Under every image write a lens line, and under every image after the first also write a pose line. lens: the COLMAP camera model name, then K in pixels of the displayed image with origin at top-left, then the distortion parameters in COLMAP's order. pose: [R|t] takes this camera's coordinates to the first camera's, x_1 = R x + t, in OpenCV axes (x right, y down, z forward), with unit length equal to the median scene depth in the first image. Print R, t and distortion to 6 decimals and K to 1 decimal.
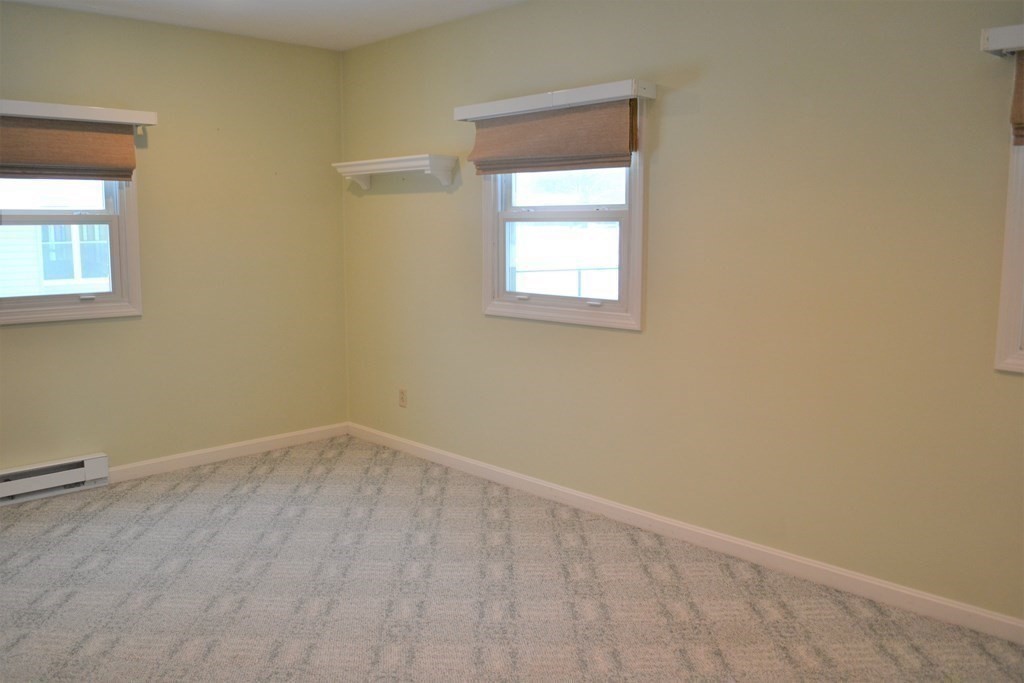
lens RADIAL K [[830.6, 0, 506.6], [0, 830.6, 344.4], [0, 0, 1]] dist [-0.095811, 0.039514]
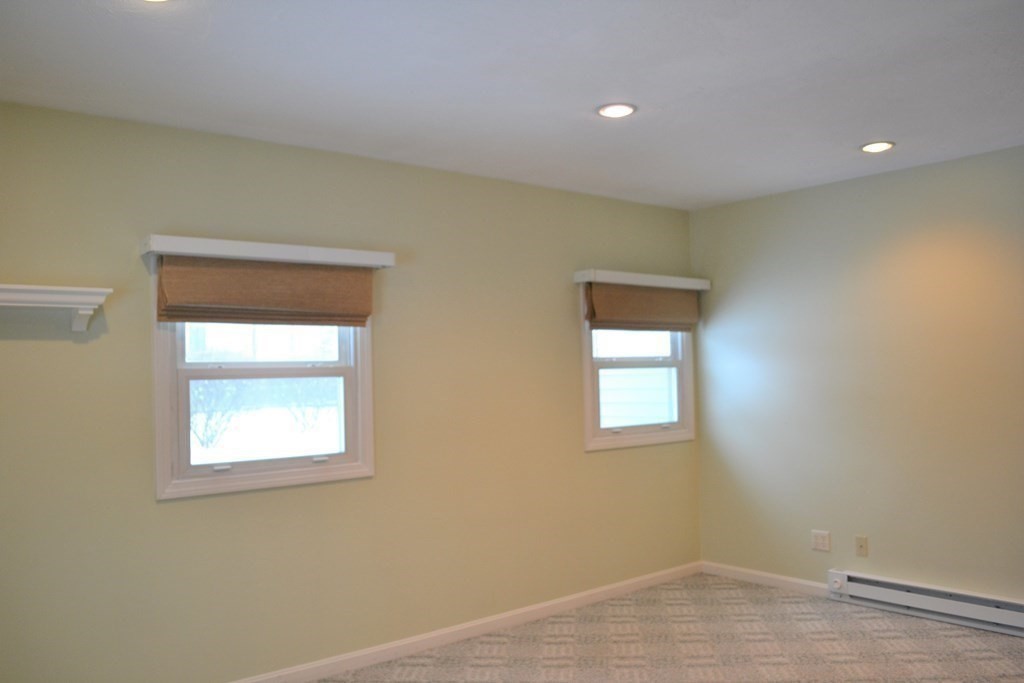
lens RADIAL K [[830.6, 0, 506.6], [0, 830.6, 344.4], [0, 0, 1]] dist [-0.095811, 0.039514]
pose [[0.079816, 0.027405, 0.996433, -0.894936], [0.161158, 0.986116, -0.040030, -0.113306], [-0.983696, 0.163778, 0.074291, 0.708546]]
